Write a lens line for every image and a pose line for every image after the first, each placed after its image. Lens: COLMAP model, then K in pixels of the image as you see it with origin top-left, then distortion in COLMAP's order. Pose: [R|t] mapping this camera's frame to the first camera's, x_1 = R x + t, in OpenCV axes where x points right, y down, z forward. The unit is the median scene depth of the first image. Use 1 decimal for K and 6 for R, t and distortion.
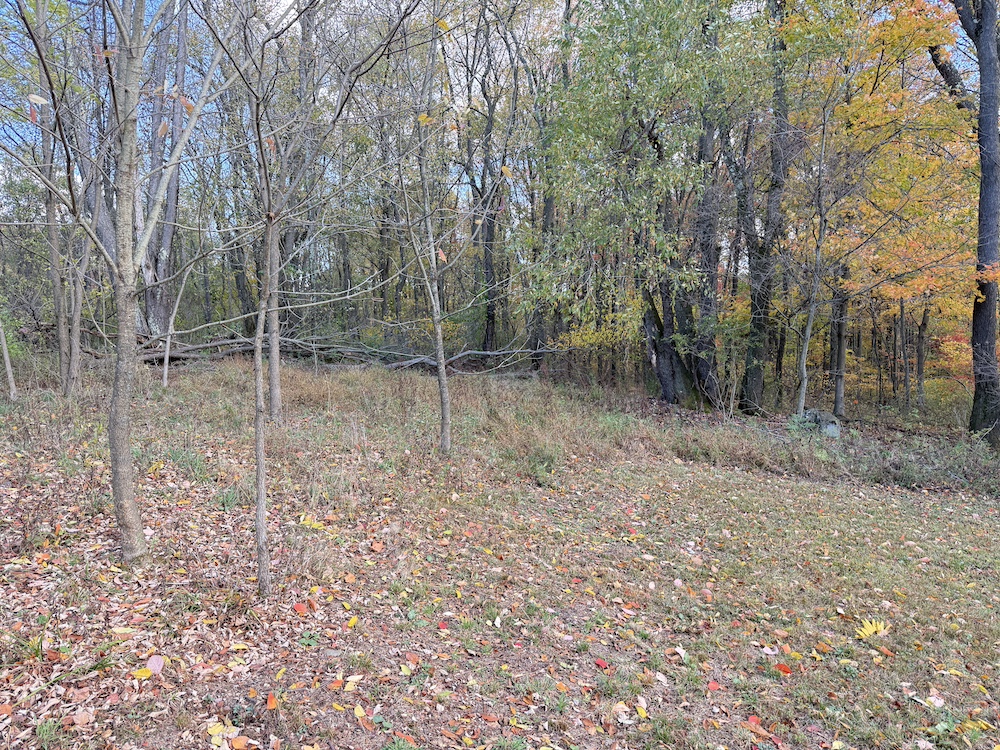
lens RADIAL K [[700.6, 0, 499.9], [0, 700.6, 374.7], [0, 0, 1]] dist [0.074321, -0.091030]
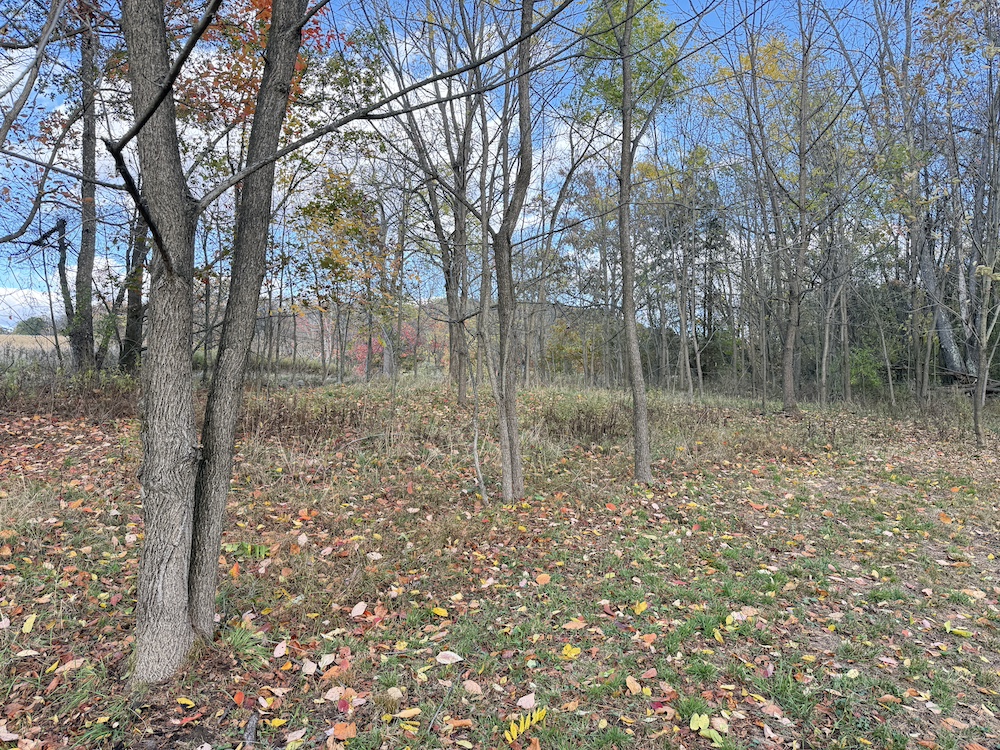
lens RADIAL K [[700.6, 0, 500.0], [0, 700.6, 374.2], [0, 0, 1]] dist [0.074321, -0.091030]
pose [[0.518732, -0.003095, -0.854931, 0.433419], [-0.050349, 0.998147, -0.034163, 0.085599], [0.853453, 0.060766, 0.517615, -1.012233]]
